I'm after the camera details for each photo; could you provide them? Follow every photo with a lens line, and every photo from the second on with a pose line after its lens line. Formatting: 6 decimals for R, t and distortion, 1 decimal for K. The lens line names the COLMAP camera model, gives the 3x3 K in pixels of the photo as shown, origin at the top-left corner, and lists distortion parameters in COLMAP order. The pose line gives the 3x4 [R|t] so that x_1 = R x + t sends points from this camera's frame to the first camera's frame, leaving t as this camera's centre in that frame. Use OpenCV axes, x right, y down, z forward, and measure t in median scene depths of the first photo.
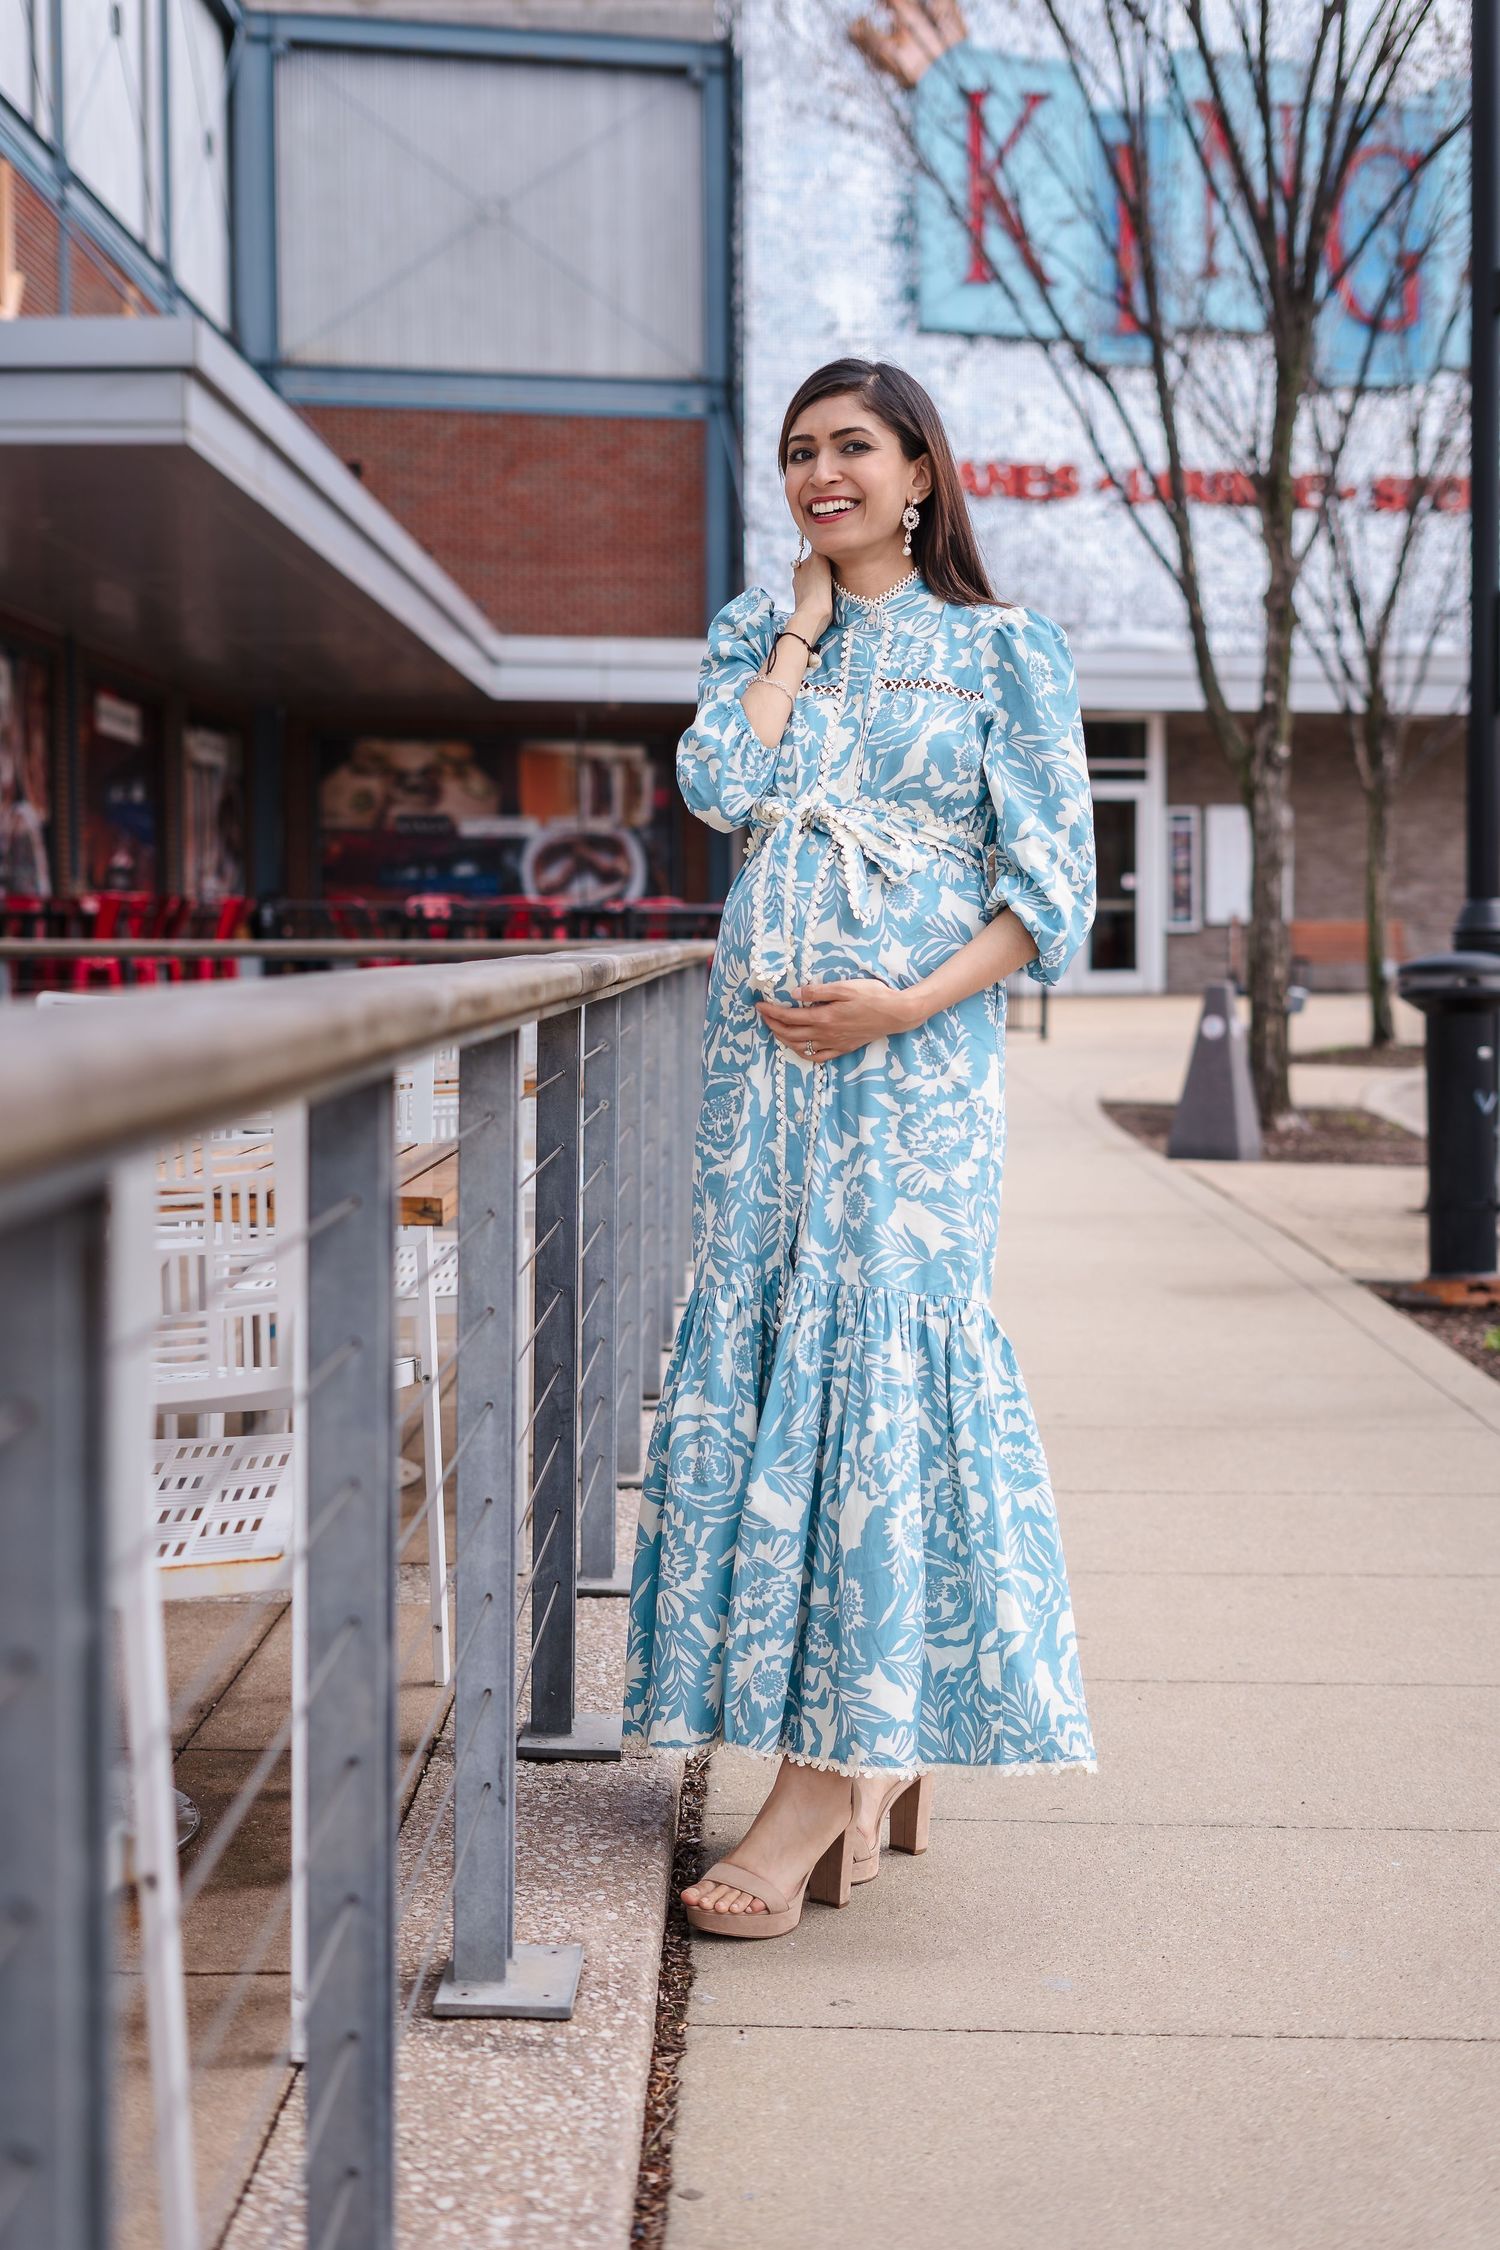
lens RADIAL K [[3680.3, 0, 754.6], [0, 3680.3, 1127.6], [0, 0, 1]] dist [-0.046032, 0.000000]
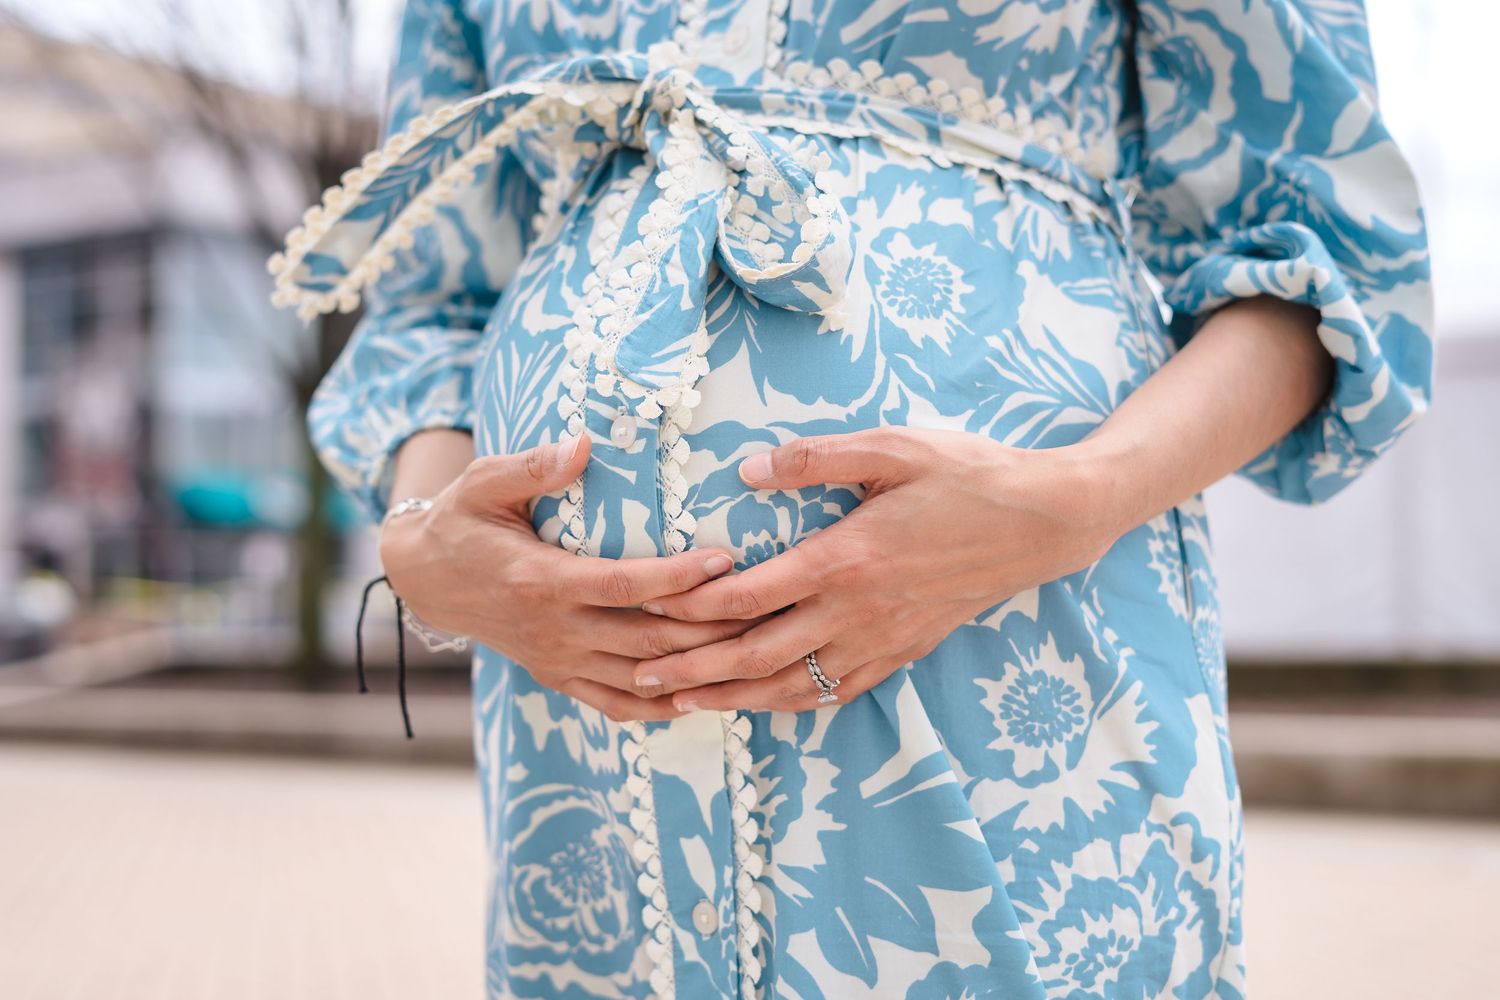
lens RADIAL K [[2453.5, 0, 735.2], [0, 2453.5, 515.3], [0, 0, 1]] dist [-0.046032, 0.000000]
pose [[0.996383, -0.084900, 0.003526, 0.018563], [0.084580, 0.986922, -0.137226, -0.008253], [0.008170, 0.137028, 0.990533, 0.752712]]
